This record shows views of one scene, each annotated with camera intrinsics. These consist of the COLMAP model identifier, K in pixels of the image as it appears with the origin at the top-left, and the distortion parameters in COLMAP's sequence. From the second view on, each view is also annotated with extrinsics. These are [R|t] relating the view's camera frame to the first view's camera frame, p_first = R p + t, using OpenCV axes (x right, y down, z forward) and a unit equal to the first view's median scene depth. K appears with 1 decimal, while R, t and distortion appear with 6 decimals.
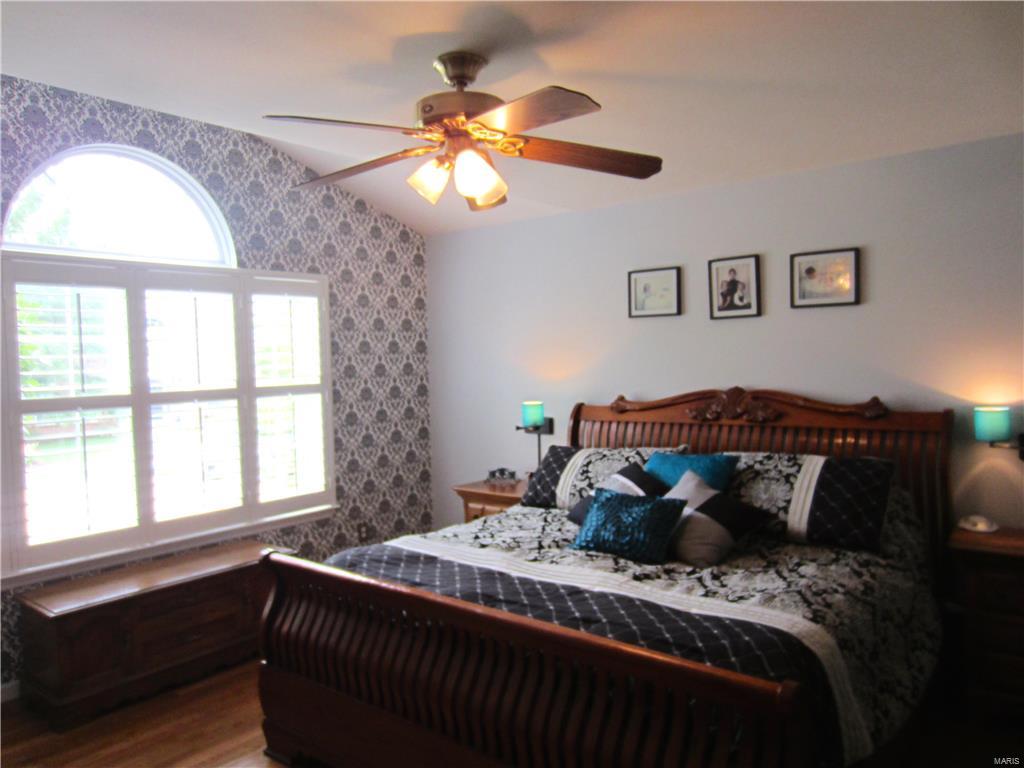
lens RADIAL K [[734.9, 0, 507.0], [0, 734.9, 385.2], [0, 0, 1]] dist [-0.042849, -0.008789]
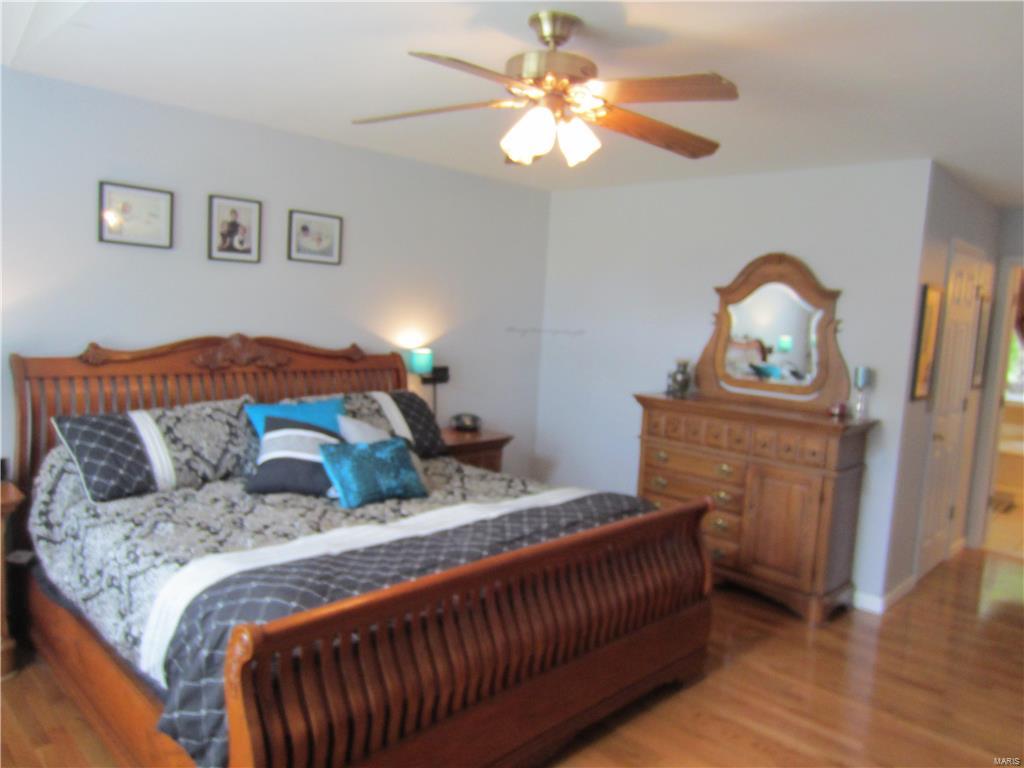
lens RADIAL K [[734.9, 0, 508.4], [0, 734.9, 381.7], [0, 0, 1]] dist [-0.042849, -0.008789]
pose [[0.061172, -0.054646, 0.996630, -0.637308], [-0.013054, 0.998371, 0.055543, 0.007818], [-0.998042, -0.016407, 0.060359, 0.587001]]
